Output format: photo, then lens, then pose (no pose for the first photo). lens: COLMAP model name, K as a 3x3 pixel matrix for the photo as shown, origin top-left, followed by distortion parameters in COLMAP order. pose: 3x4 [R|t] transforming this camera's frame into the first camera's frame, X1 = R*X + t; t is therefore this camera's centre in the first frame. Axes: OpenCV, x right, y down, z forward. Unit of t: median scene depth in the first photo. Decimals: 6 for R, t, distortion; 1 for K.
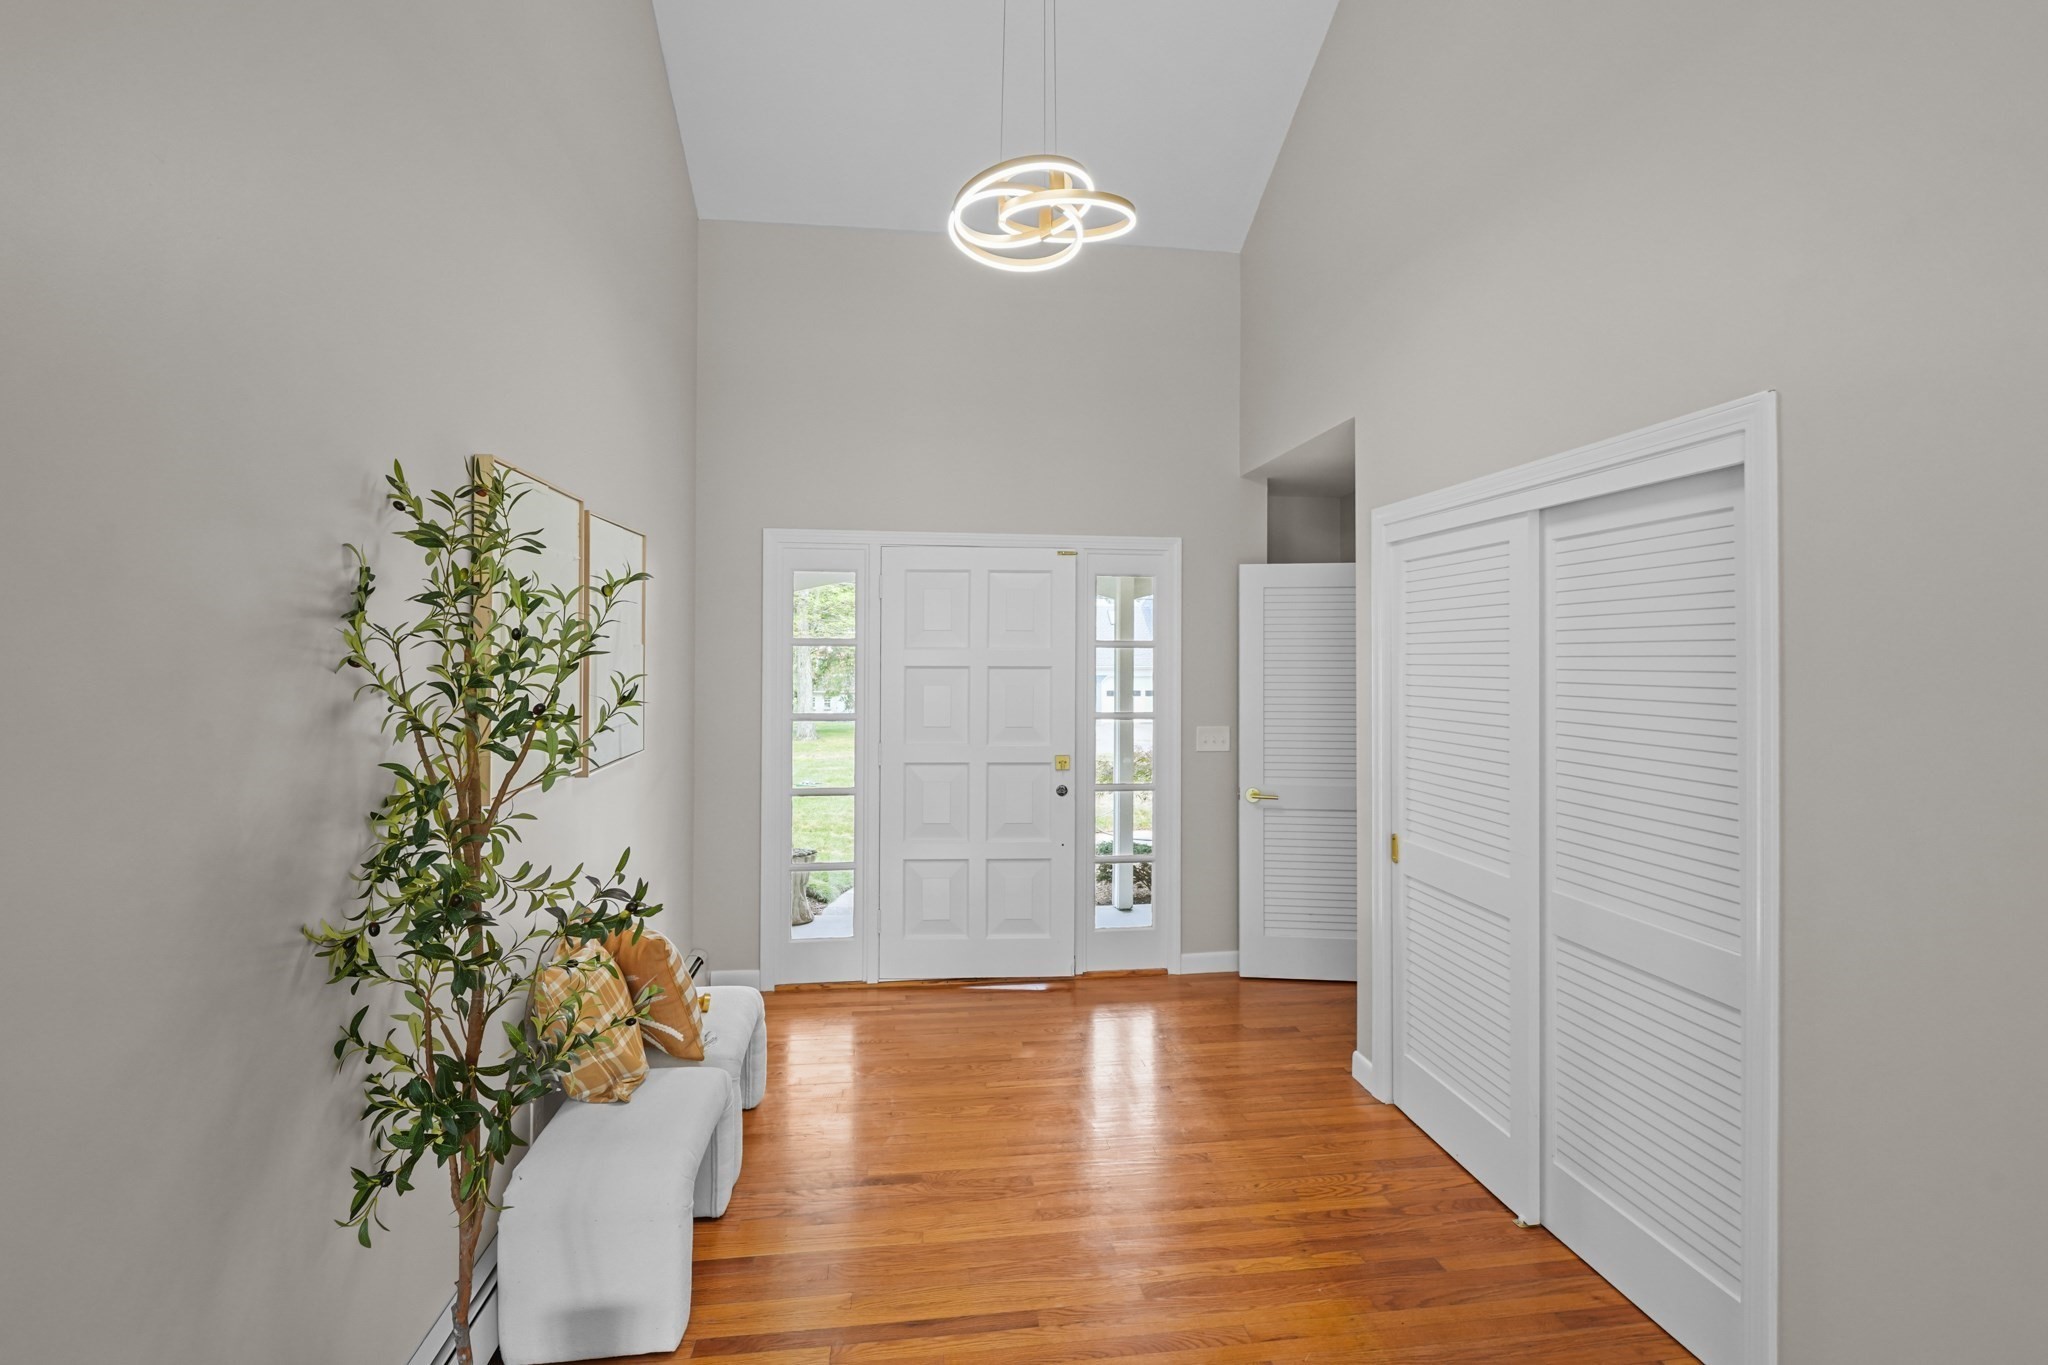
lens RADIAL K [[942.0, 0, 1017.4], [0, 942.0, 649.9], [0, 0, 1]] dist [0.000930, 0.000015]
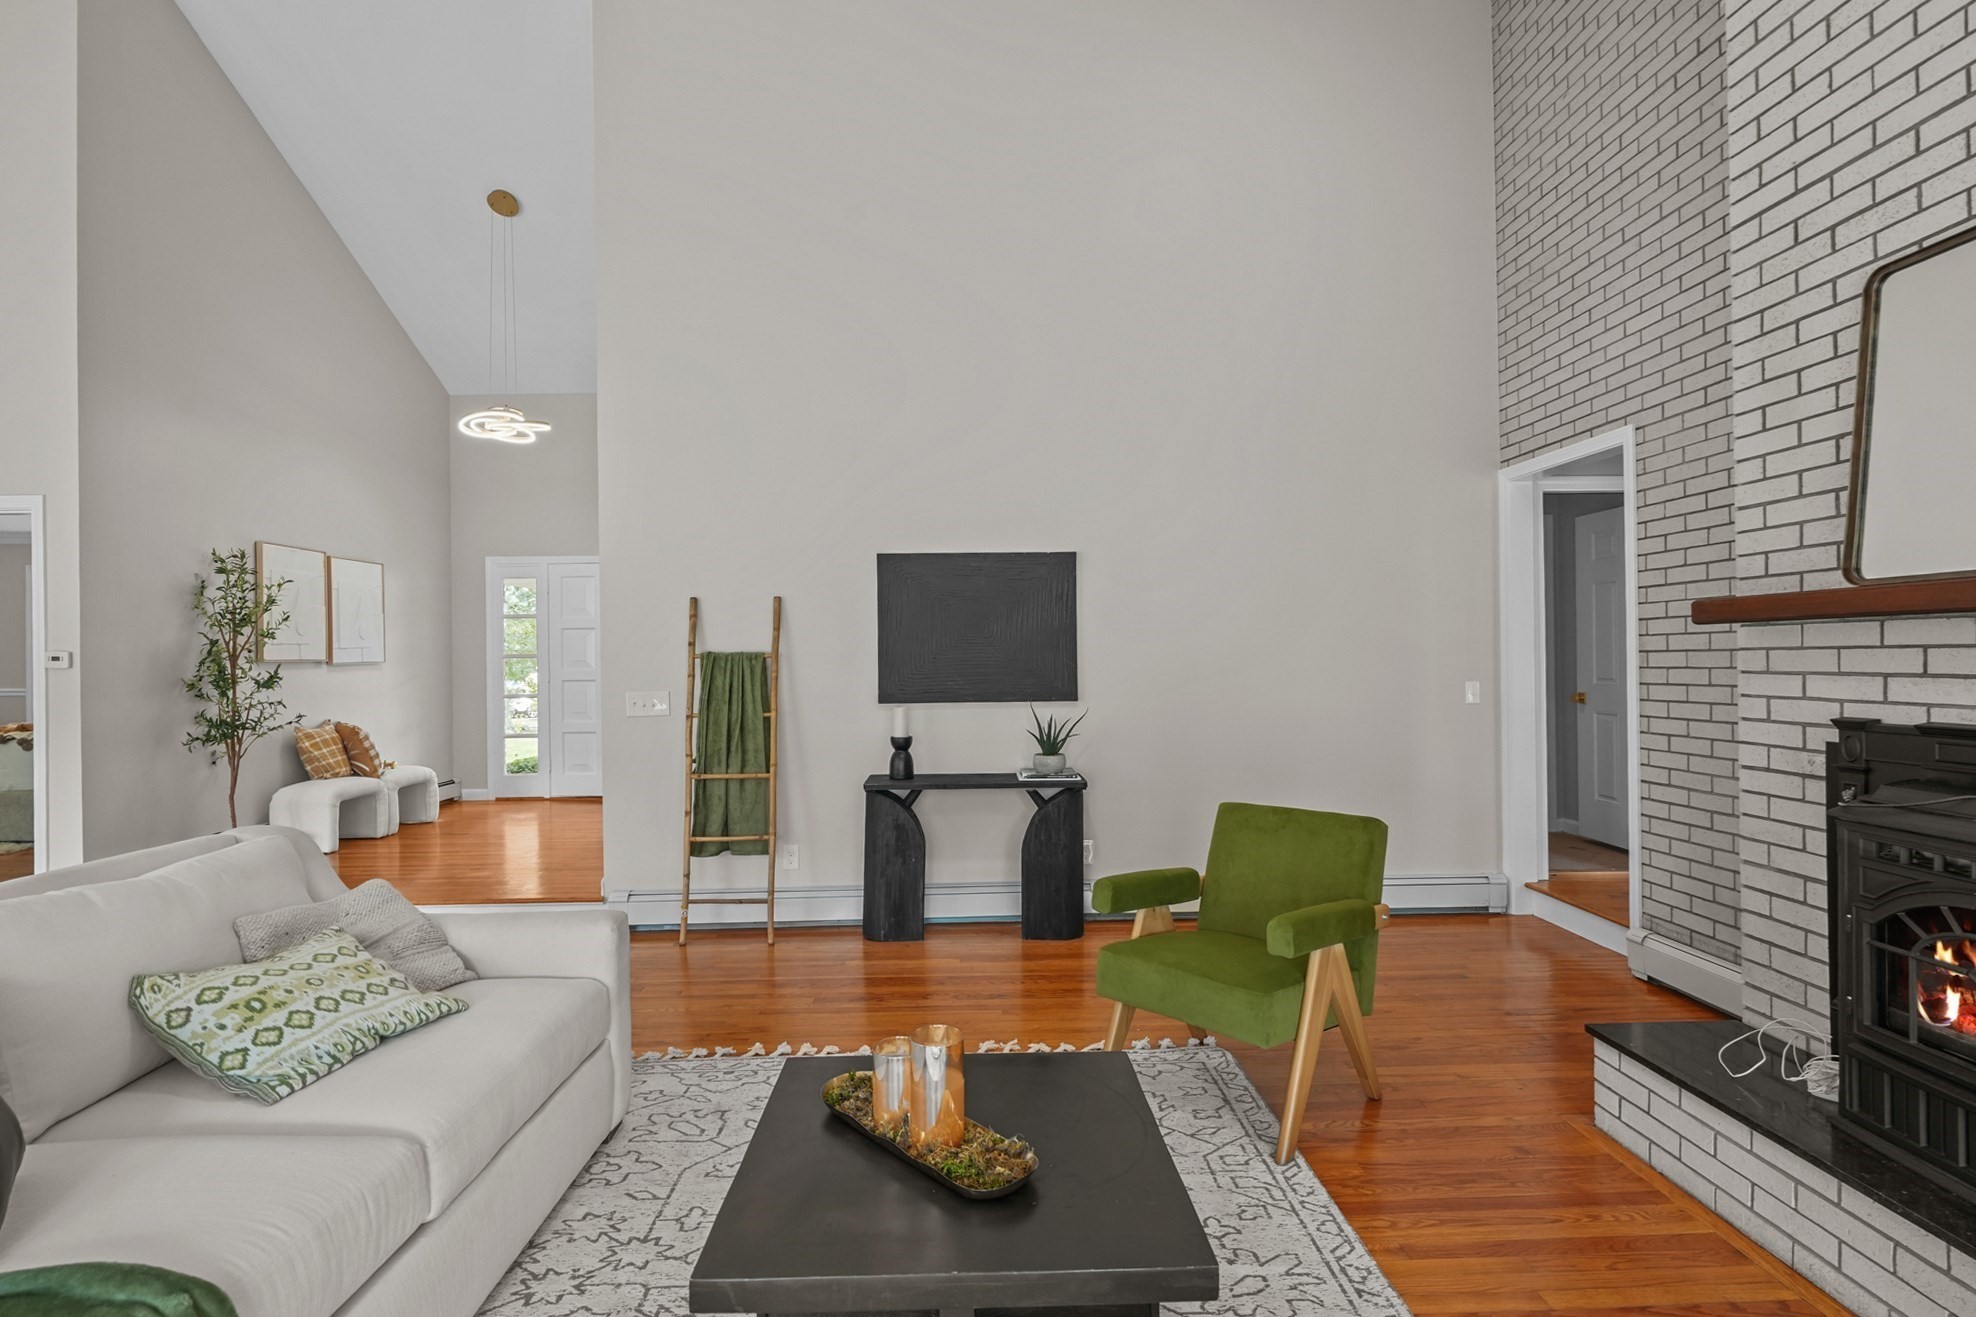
lens RADIAL K [[941.7, 0, 988.0], [0, 941.7, 658.5], [0, 0, 1]] dist [-0.002142, -0.000664]
pose [[0.994410, -0.015915, -0.104385, 0.944973], [0.016366, 0.999860, 0.003471, 0.087430], [0.104315, -0.005160, 0.994531, -0.793780]]
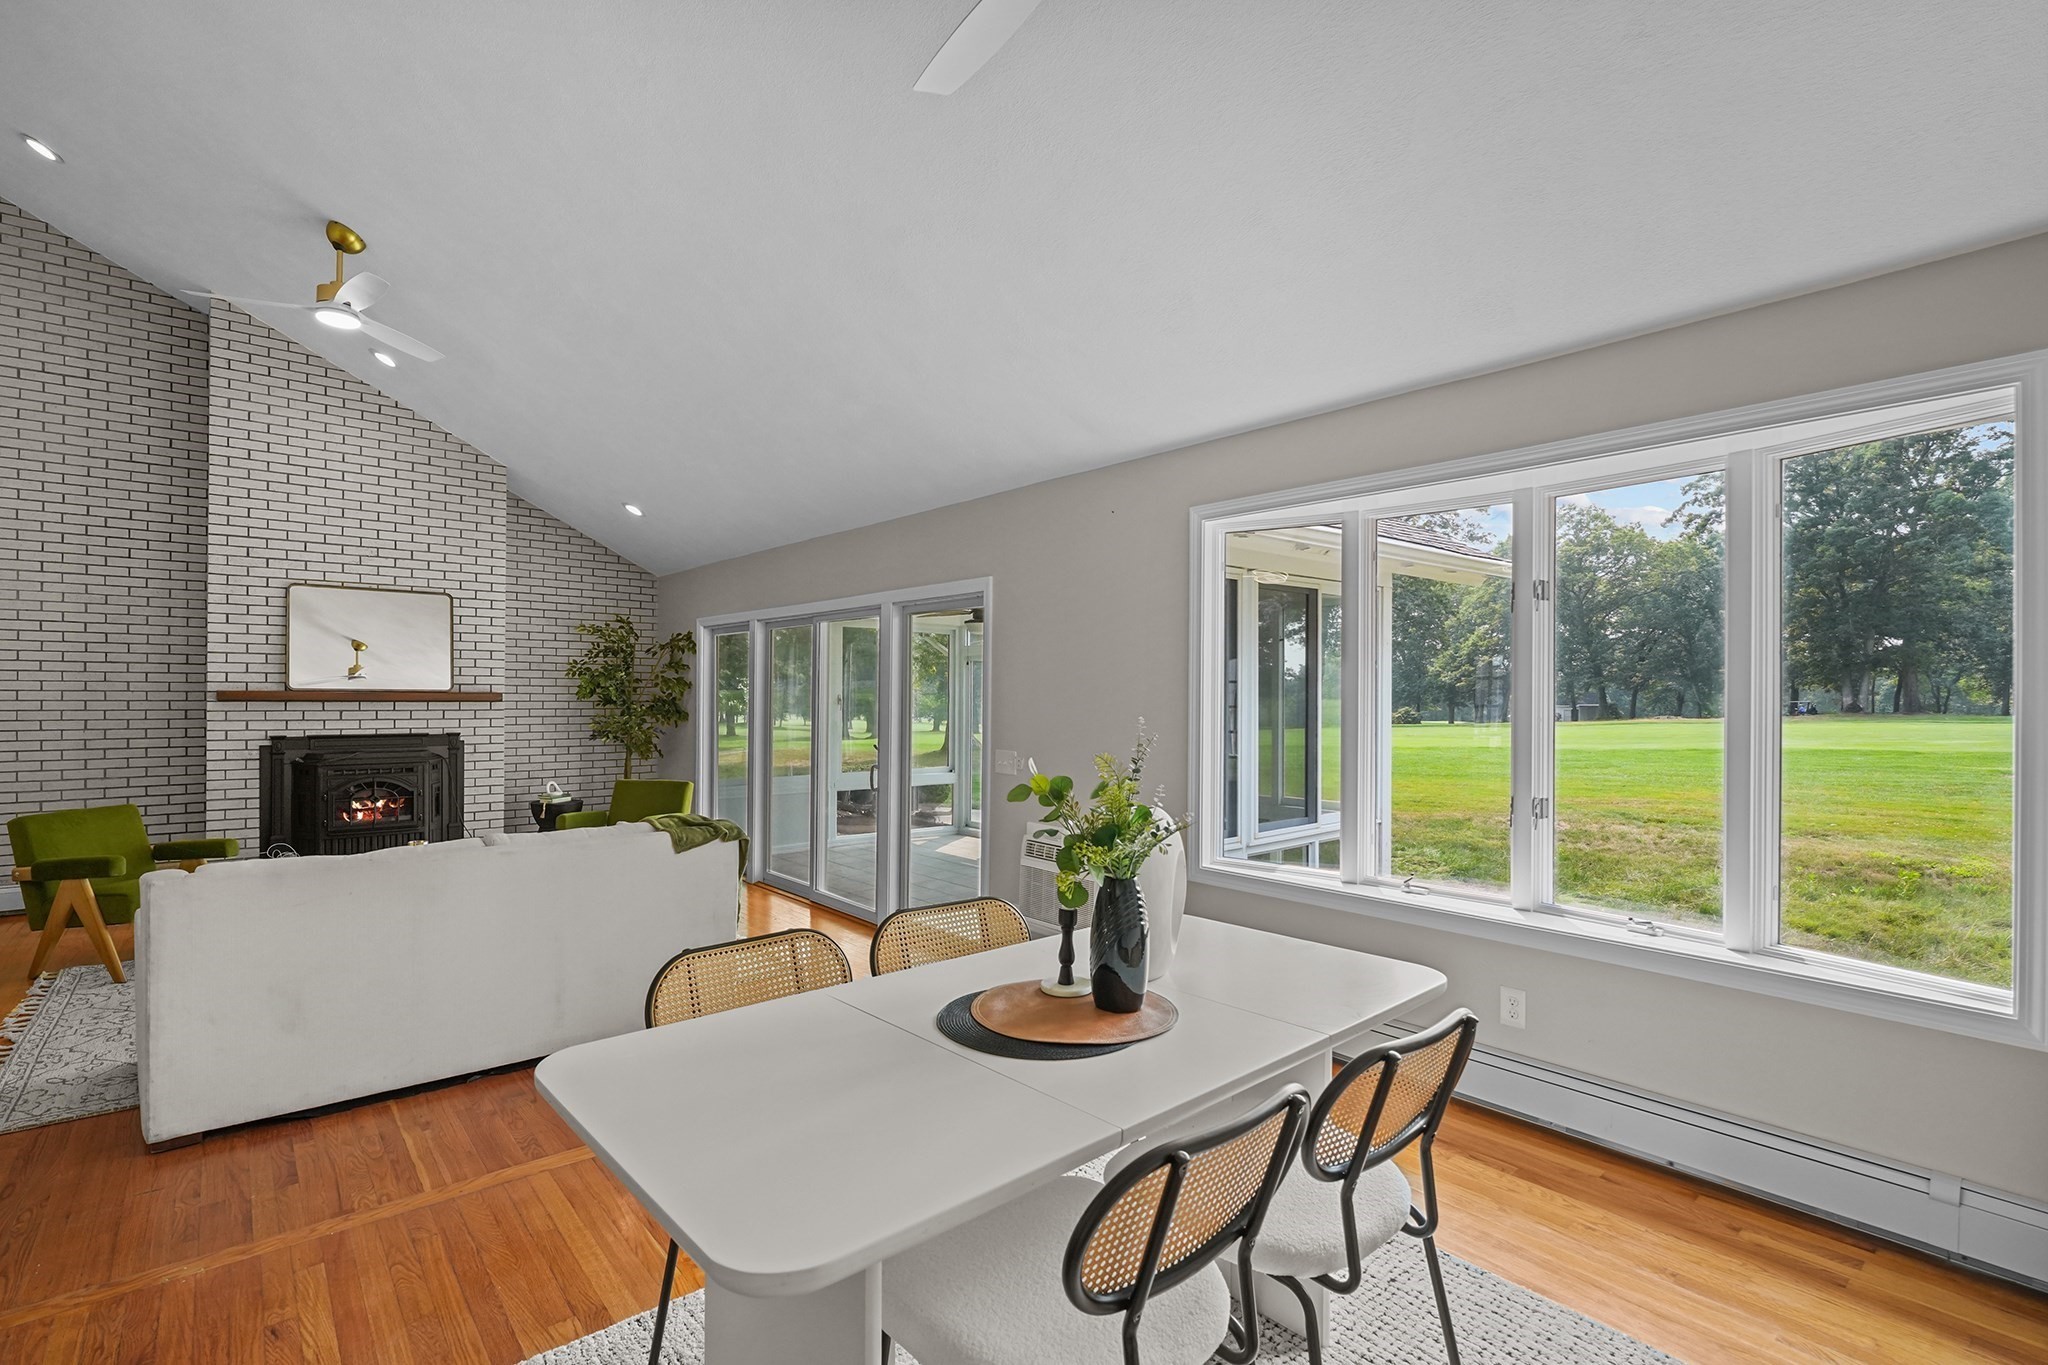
lens RADIAL K [[934.9, 0, 1013.2], [0, 934.9, 698.0], [0, 0, 1]] dist [-0.003096, 0.000001]
pose [[-0.538793, -0.009632, 0.842383, -0.572752], [-0.013410, 0.999906, 0.002856, 0.048995], [-0.842332, -0.009758, -0.538871, -0.389471]]
